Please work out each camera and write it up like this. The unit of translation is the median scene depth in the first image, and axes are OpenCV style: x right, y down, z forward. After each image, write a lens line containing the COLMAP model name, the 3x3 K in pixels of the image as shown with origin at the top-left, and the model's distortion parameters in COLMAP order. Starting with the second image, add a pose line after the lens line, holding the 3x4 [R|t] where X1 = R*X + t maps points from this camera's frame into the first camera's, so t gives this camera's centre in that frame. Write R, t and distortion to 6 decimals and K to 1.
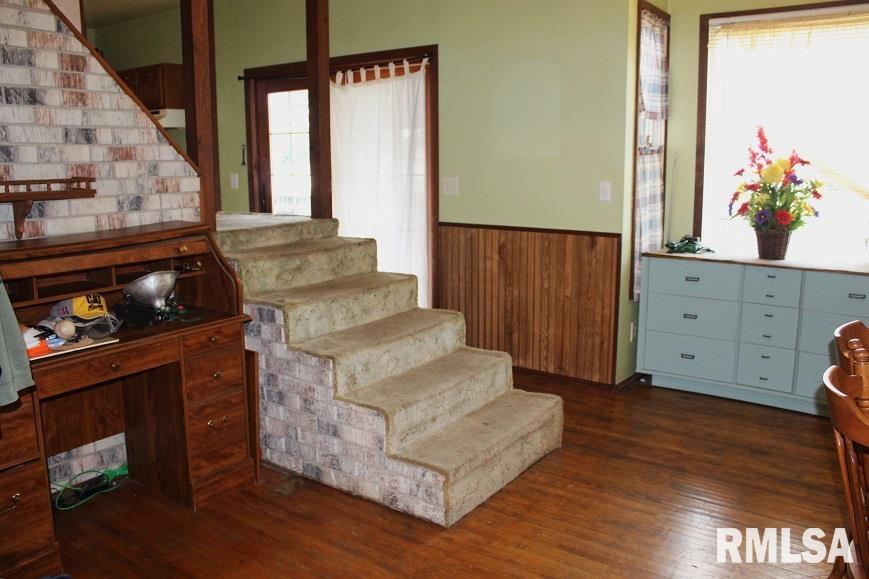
lens RADIAL K [[747.8, 0, 434.5], [0, 747.8, 289.5], [0, 0, 1]] dist [-0.164445, 0.152544]
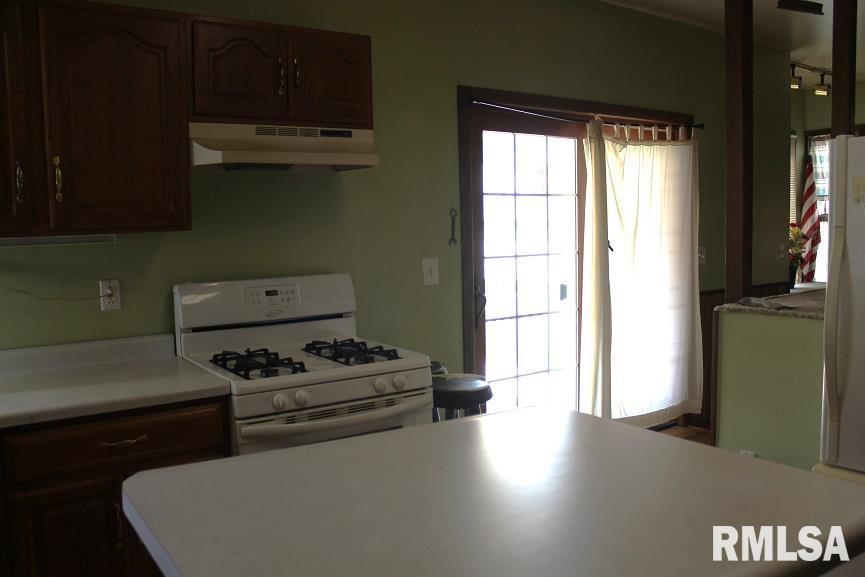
lens RADIAL K [[705.8, 0, 432.5], [0, 705.8, 288.5], [0, 0, 1]] dist [-0.157498, 0.122183]
pose [[0.357240, -0.081376, 0.930461, -1.116087], [0.188191, 0.982038, 0.013633, -0.198632], [-0.914857, 0.170234, 0.366137, 1.124144]]
